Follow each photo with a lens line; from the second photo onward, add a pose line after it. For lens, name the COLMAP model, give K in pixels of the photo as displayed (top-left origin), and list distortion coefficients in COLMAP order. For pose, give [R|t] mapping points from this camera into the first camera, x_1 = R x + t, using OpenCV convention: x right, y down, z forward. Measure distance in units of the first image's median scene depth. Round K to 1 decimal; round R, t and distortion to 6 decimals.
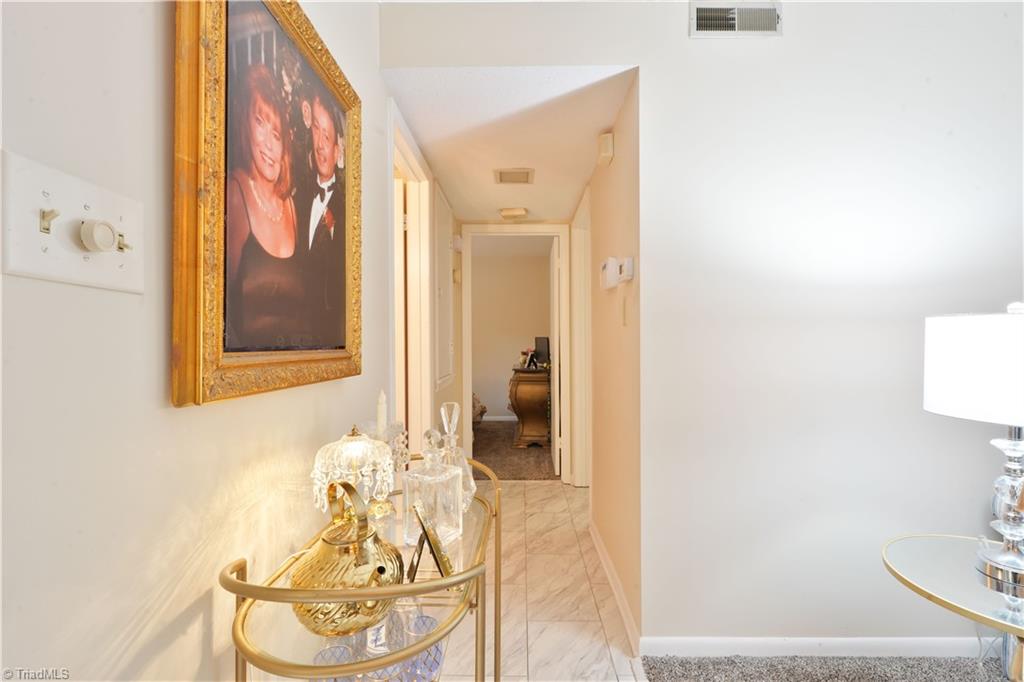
lens RADIAL K [[455.4, 0, 515.3], [0, 455.4, 341.6], [0, 0, 1]] dist [-0.000049, 0.000168]
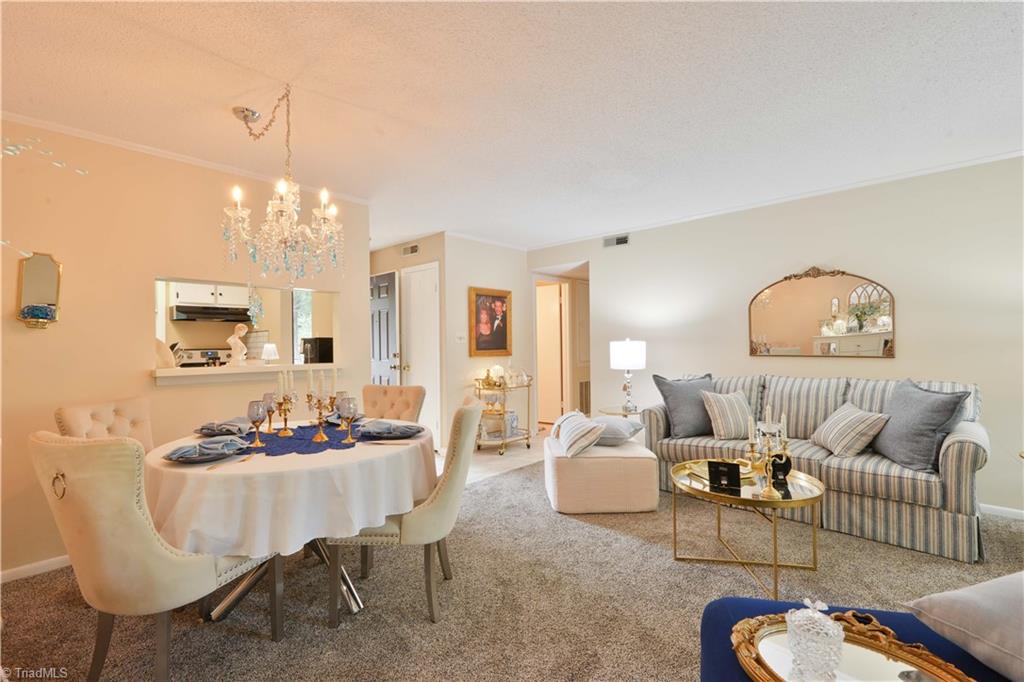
lens RADIAL K [[455.4, 0, 513.8], [0, 455.4, 340.2], [0, 0, 1]] dist [-0.000049, 0.000168]
pose [[0.733480, -0.010897, -0.679624, 3.540857], [0.013012, 0.999913, -0.001990, -0.085358], [0.679586, -0.007384, 0.733558, -2.923931]]
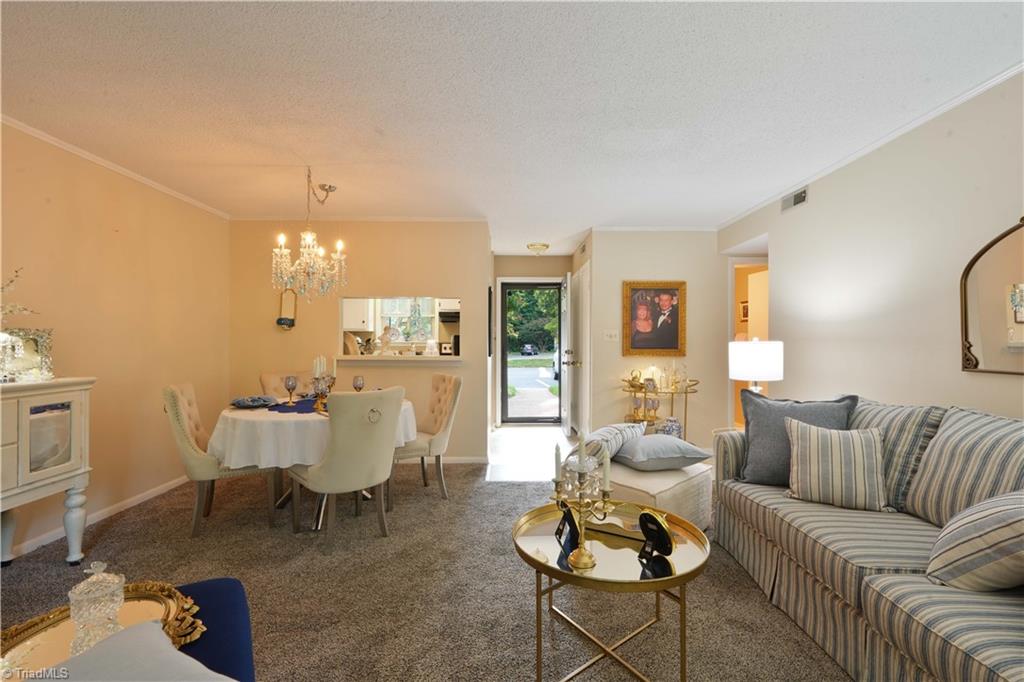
lens RADIAL K [[455.4, 0, 513.5], [0, 455.4, 341.2], [0, 0, 1]] dist [-0.000049, 0.000168]
pose [[0.013764, 0.001391, -0.999904, 4.552619], [0.002585, 0.999996, 0.001427, -0.079102], [0.999902, -0.002604, 0.013760, -0.613802]]
